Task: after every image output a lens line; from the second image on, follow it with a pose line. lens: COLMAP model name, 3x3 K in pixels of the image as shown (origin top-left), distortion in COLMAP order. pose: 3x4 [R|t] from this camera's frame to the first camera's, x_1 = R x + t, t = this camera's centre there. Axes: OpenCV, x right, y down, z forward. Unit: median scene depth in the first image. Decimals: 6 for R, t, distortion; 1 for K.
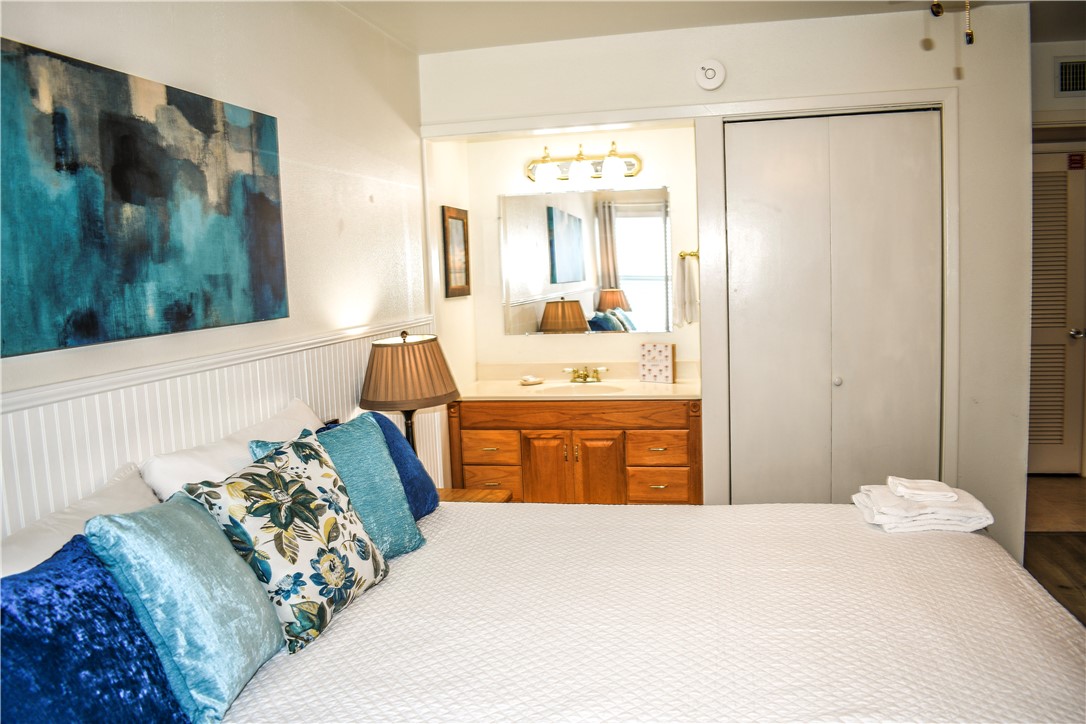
lens RADIAL K [[839.6, 0, 541.7], [0, 839.6, 354.7], [0, 0, 1]] dist [-0.099780, 0.018242]
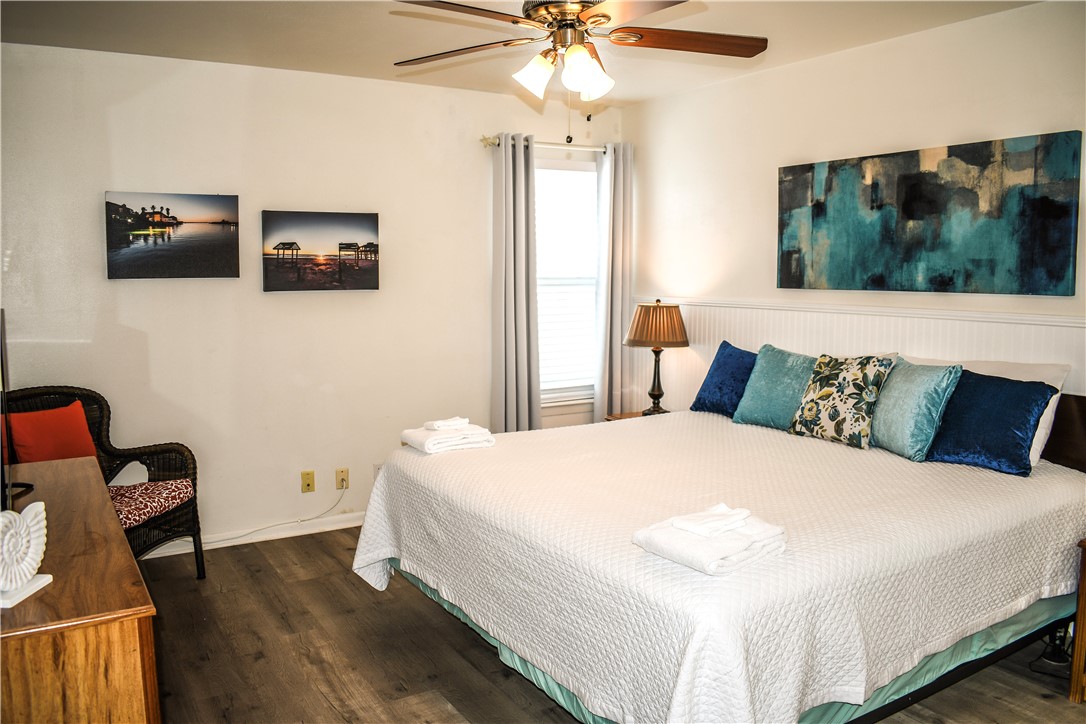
lens RADIAL K [[839.6, 0, 541.7], [0, 839.6, 354.7], [0, 0, 1]] dist [-0.099780, 0.018242]
pose [[-0.714612, 0.111452, -0.690585, 1.411282], [-0.040776, 0.978910, 0.200179, -0.219205], [0.698332, 0.171210, -0.694996, 1.724617]]
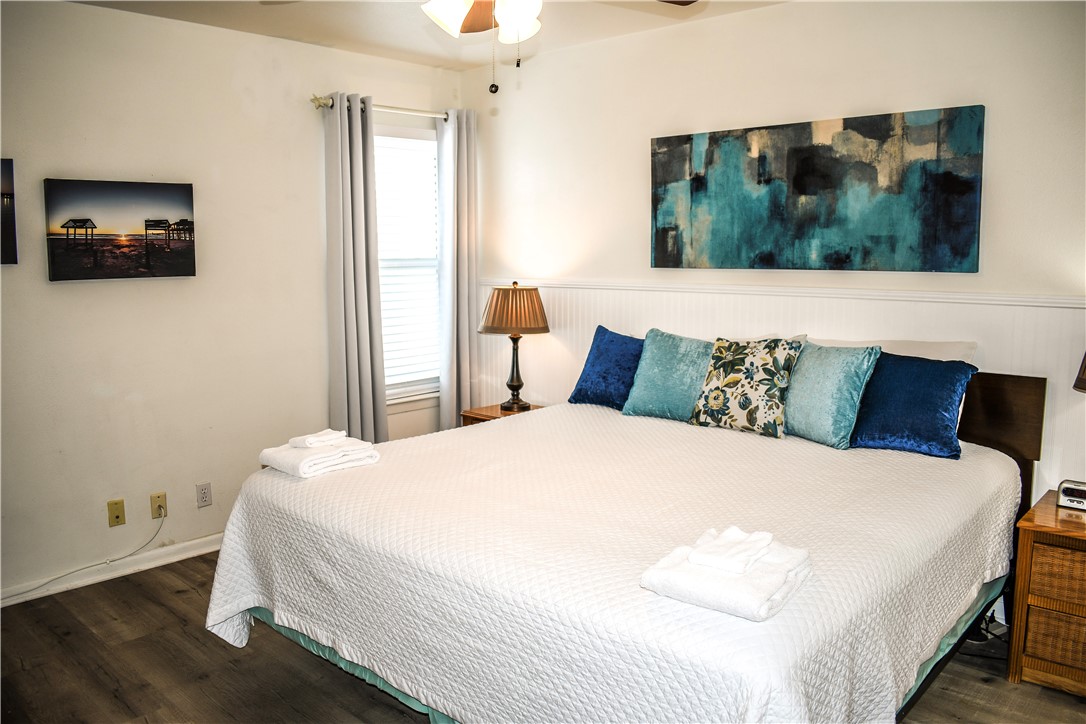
lens RADIAL K [[839.6, 0, 541.7], [0, 839.6, 354.7], [0, 0, 1]] dist [-0.099780, 0.018242]
pose [[-0.497119, 0.150731, -0.854490, 1.367353], [-0.061992, 0.976109, 0.208250, -0.181049], [0.865465, 0.156496, -0.475898, 1.385561]]
